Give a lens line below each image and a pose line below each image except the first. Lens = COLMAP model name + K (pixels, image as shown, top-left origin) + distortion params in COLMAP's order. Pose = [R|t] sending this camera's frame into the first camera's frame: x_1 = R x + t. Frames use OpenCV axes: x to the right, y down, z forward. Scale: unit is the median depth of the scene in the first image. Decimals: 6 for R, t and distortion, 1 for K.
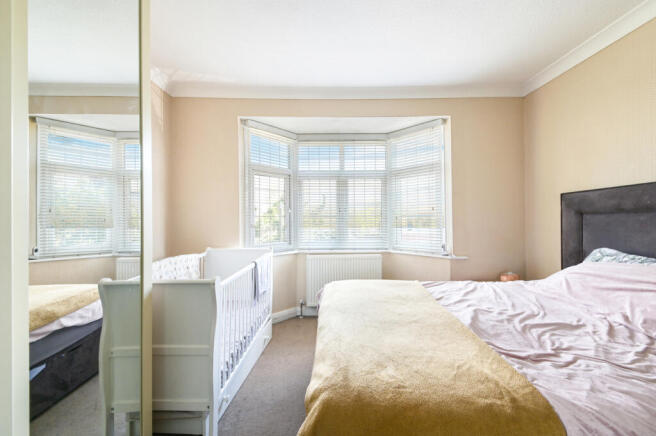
lens RADIAL K [[272.0, 0, 328.0], [0, 272.0, 218.0], [0, 0, 1]] dist [0.009283, -0.000607]
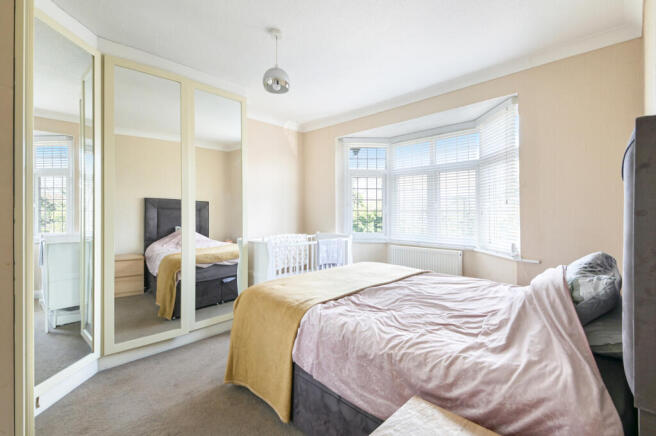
lens RADIAL K [[321.2, 0, 308.8], [0, 321.2, 216.4], [0, 0, 1]] dist [0.003075, 0.000172]
pose [[0.640898, 0.016490, -0.767449, 0.907062], [-0.014286, 0.999852, 0.009553, 0.012860], [0.767493, 0.004841, 0.641039, -0.150725]]
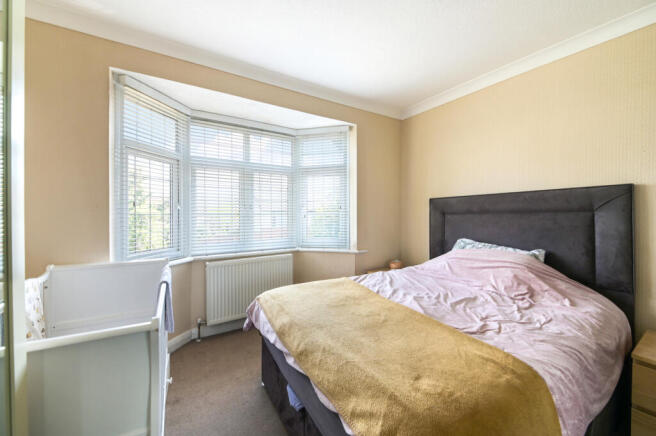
lens RADIAL K [[264.8, 0, 334.2], [0, 264.8, 213.4], [0, 0, 1]] dist [0.027477, -0.022235]
pose [[0.841096, 0.004801, 0.540865, -0.240129], [-0.005787, 0.999983, 0.000123, -0.013955], [-0.540855, -0.003233, 0.841110, 0.160563]]
